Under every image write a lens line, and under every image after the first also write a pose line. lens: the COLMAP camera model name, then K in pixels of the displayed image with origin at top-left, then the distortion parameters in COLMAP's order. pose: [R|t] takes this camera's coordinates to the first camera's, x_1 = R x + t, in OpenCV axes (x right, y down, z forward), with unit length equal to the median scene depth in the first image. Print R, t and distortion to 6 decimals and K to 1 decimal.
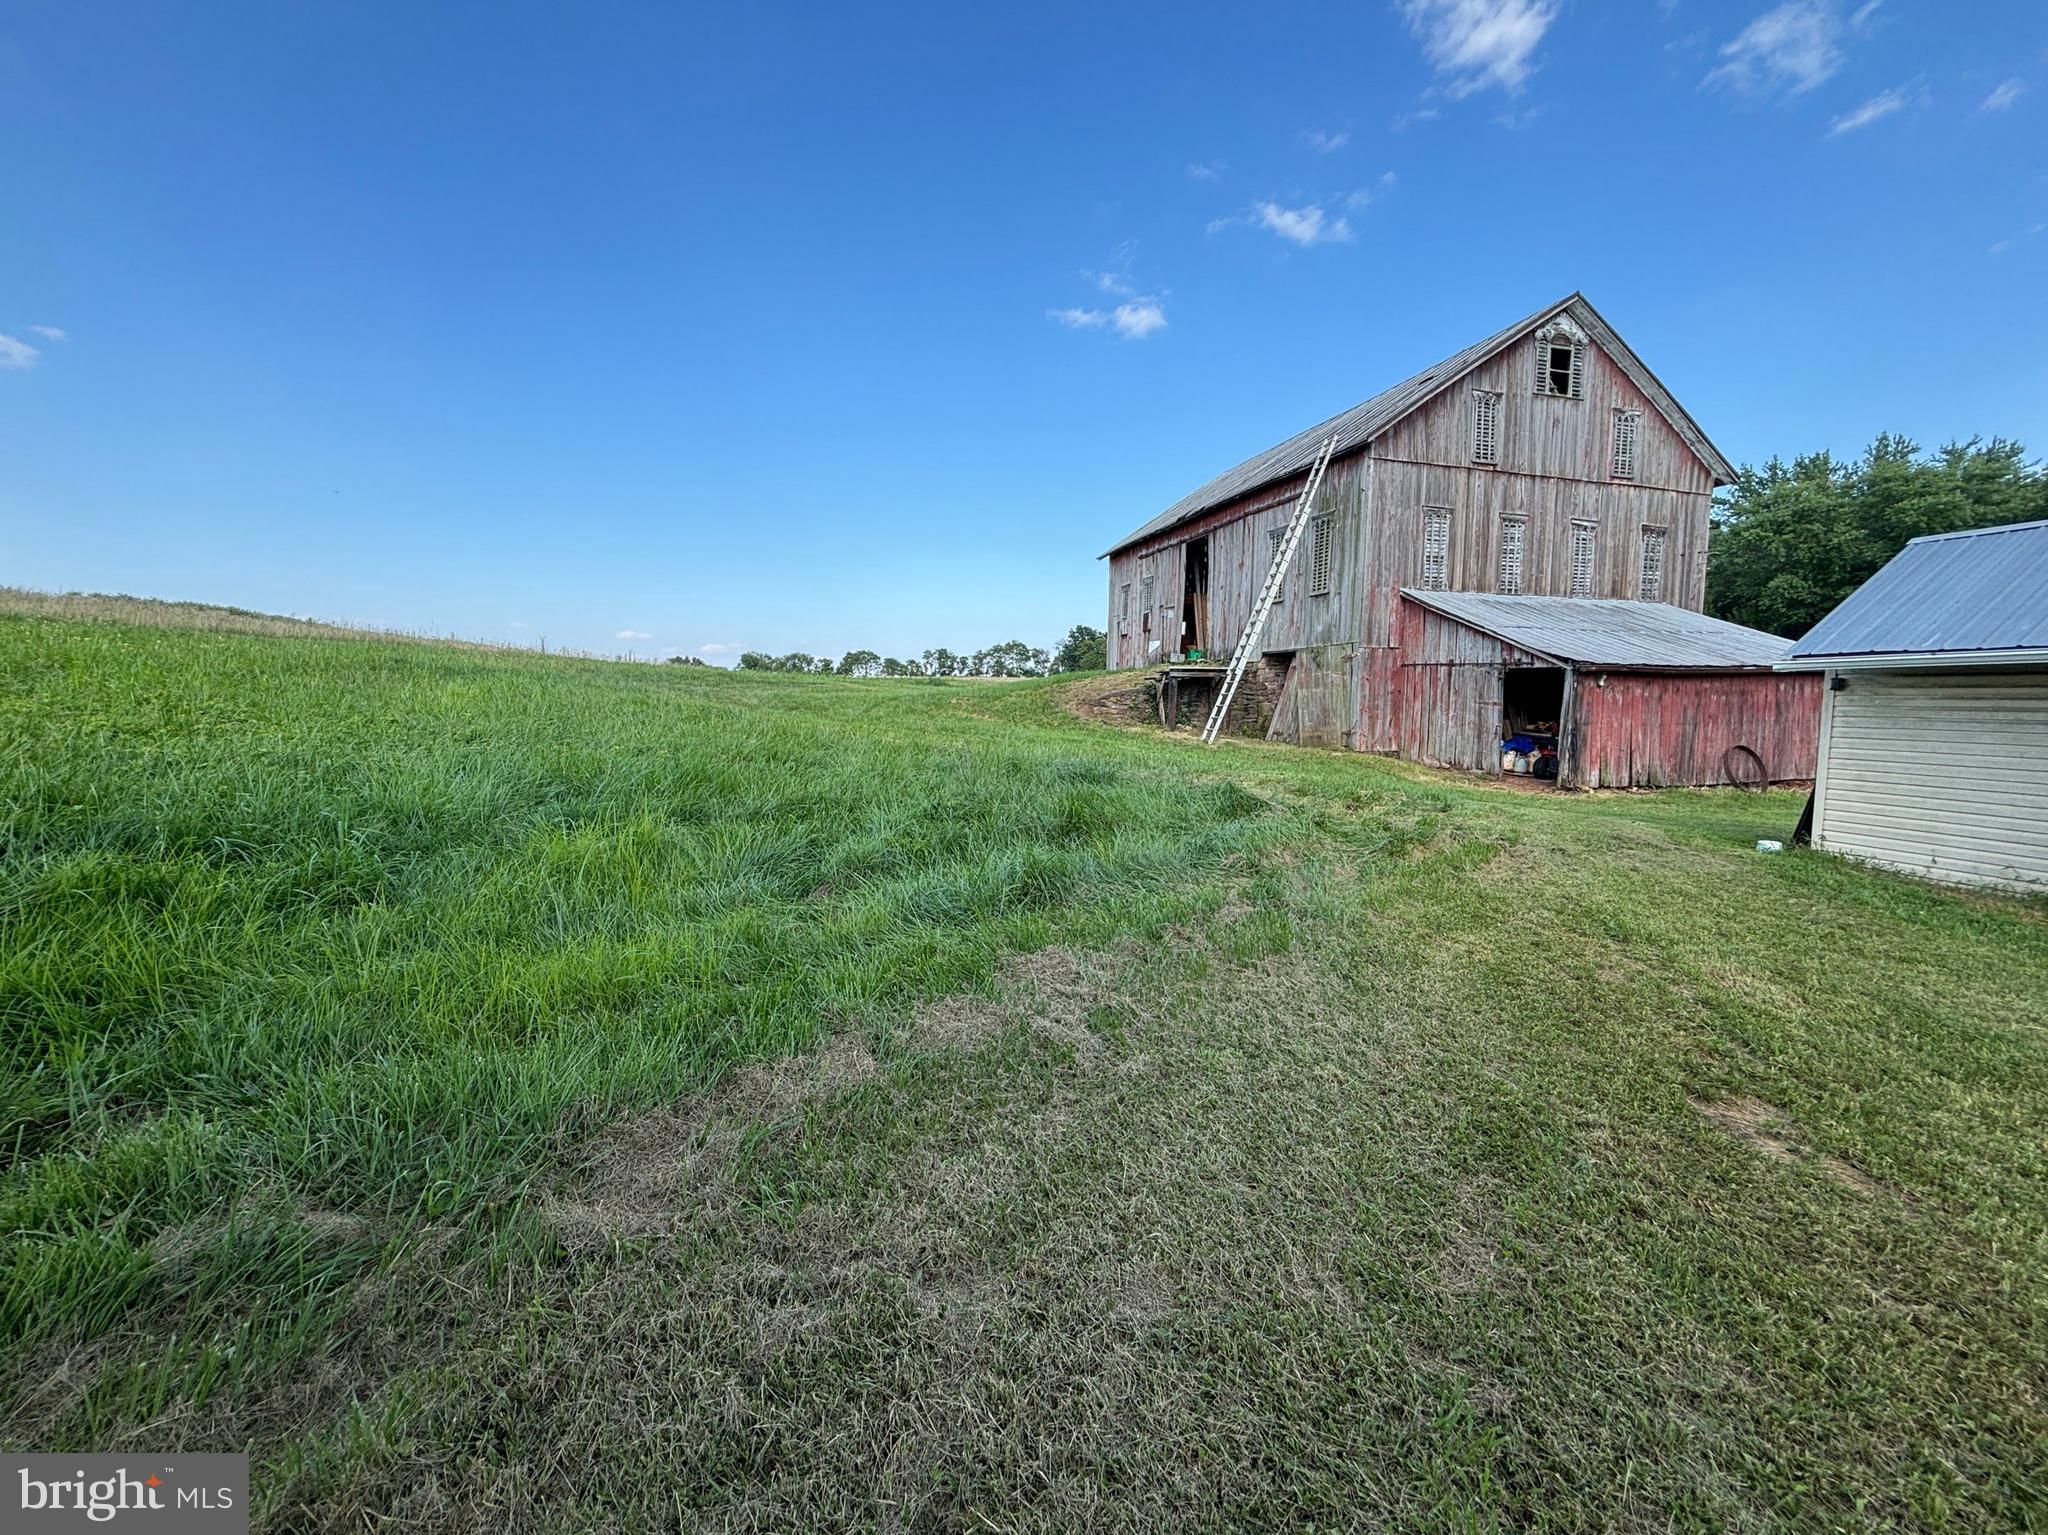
lens RADIAL K [[823.7, 0, 1020.5], [0, 823.7, 764.5], [0, 0, 1]] dist [0.003619, -0.000005]
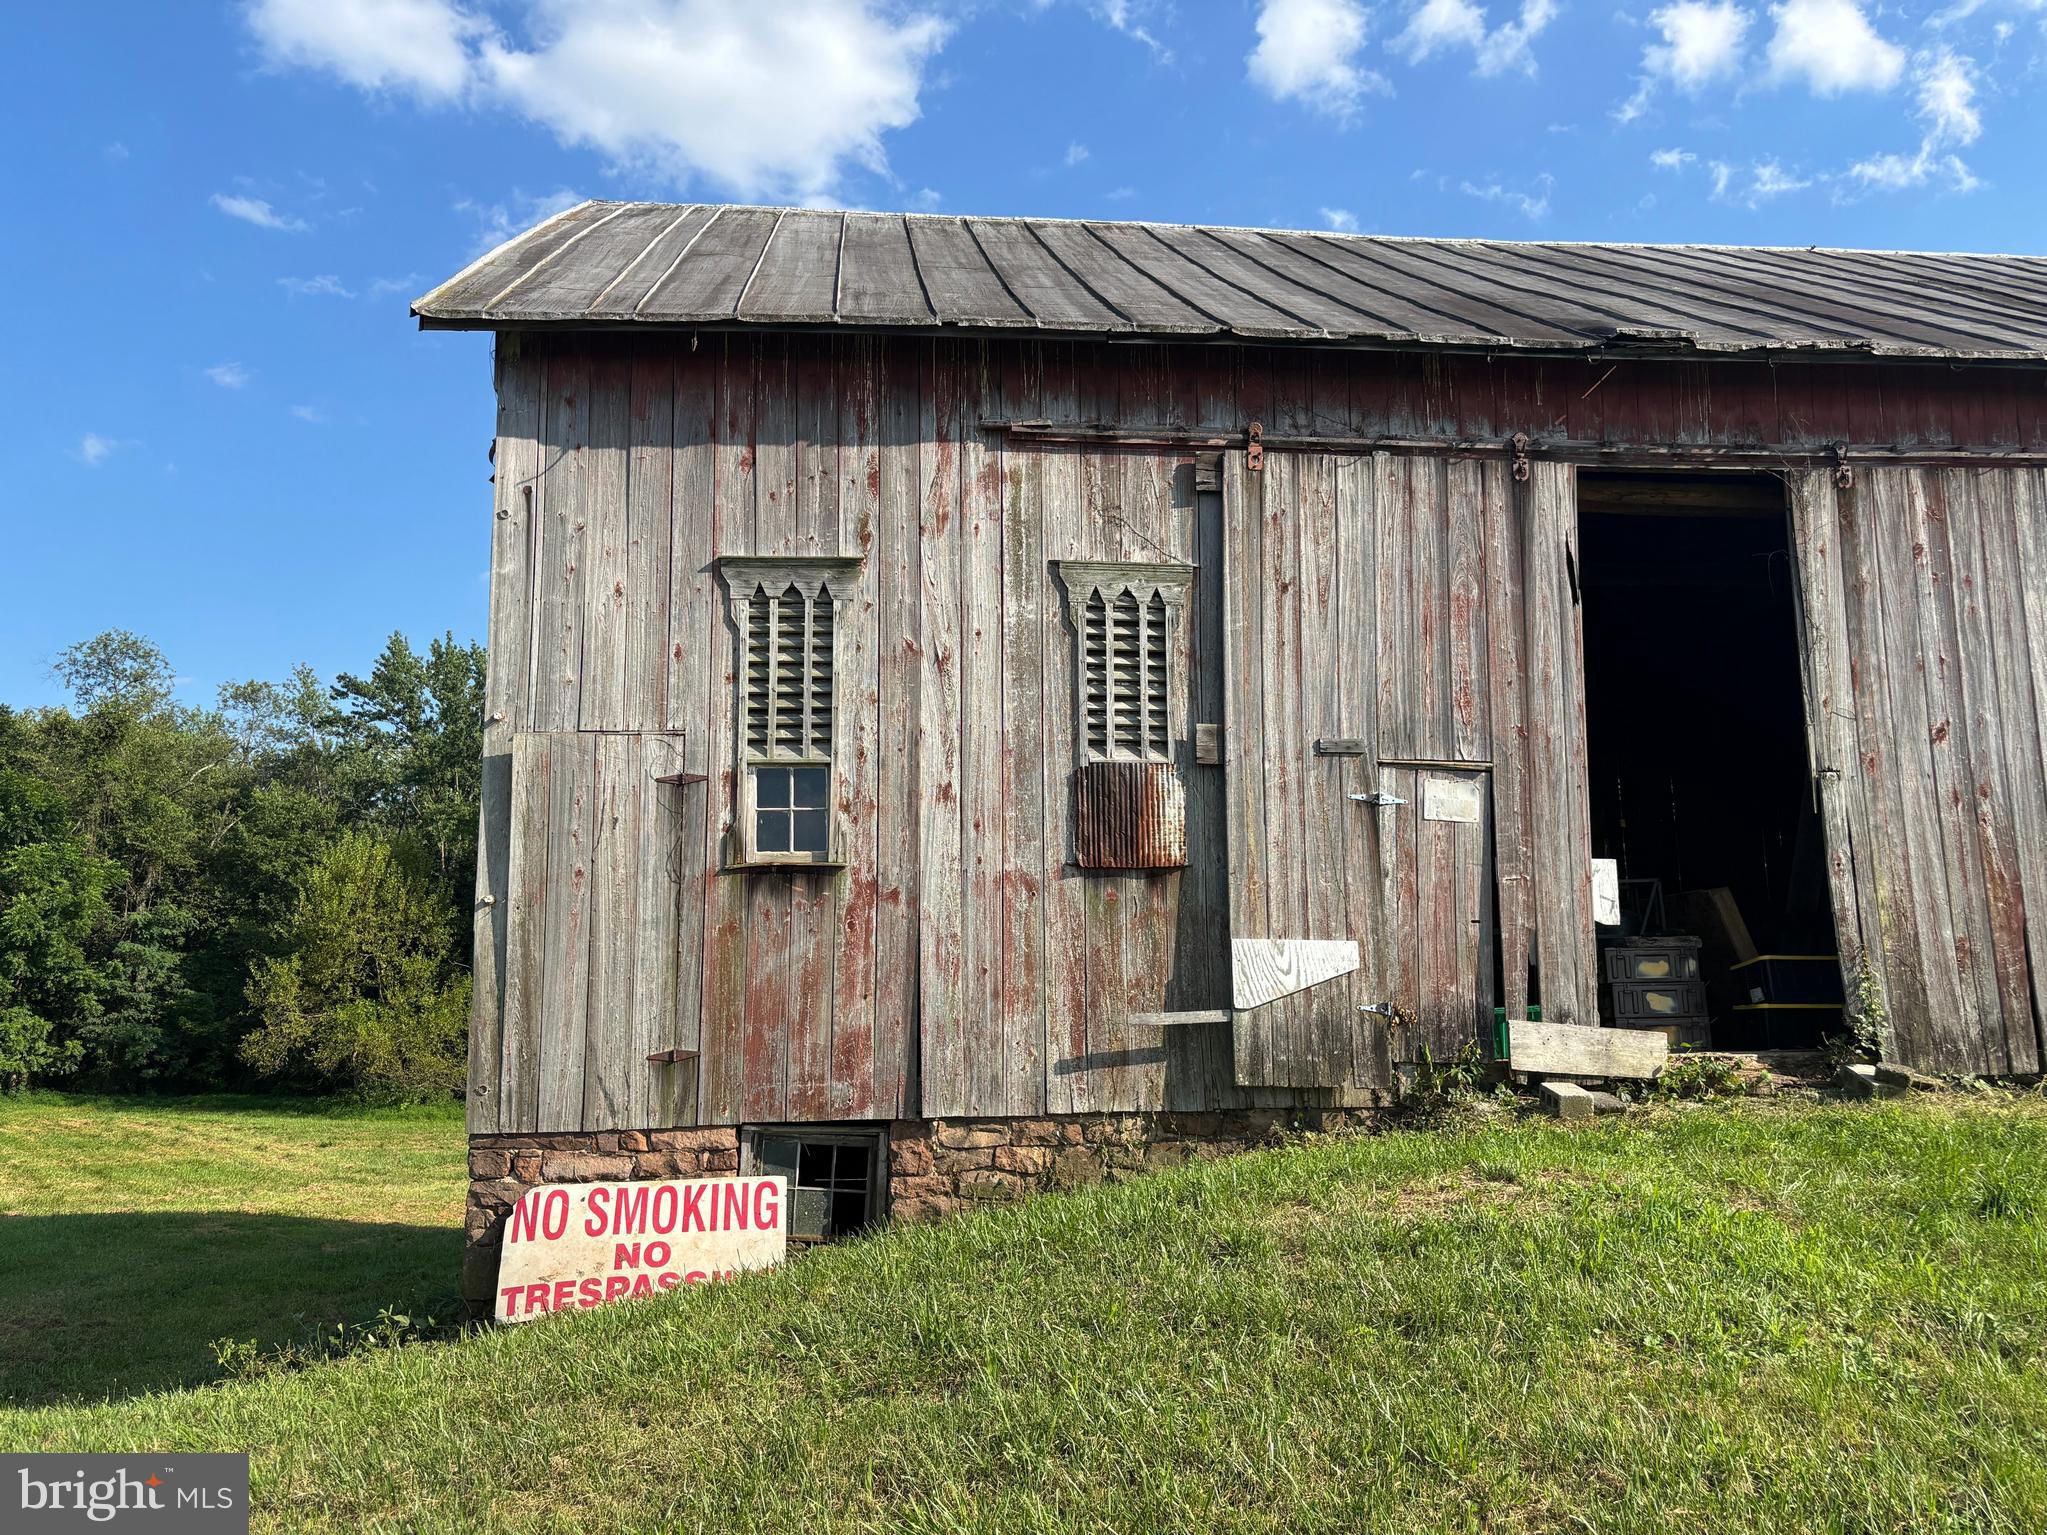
lens RADIAL K [[1542.3, 0, 1013.2], [0, 1542.3, 761.9], [0, 0, 1]] dist [0.062117, -0.069440]
pose [[0.166846, 0.141138, 0.975829, -0.239686], [0.090340, 0.983351, -0.157672, -0.204744], [-0.981836, 0.114464, 0.151317, 1.463353]]
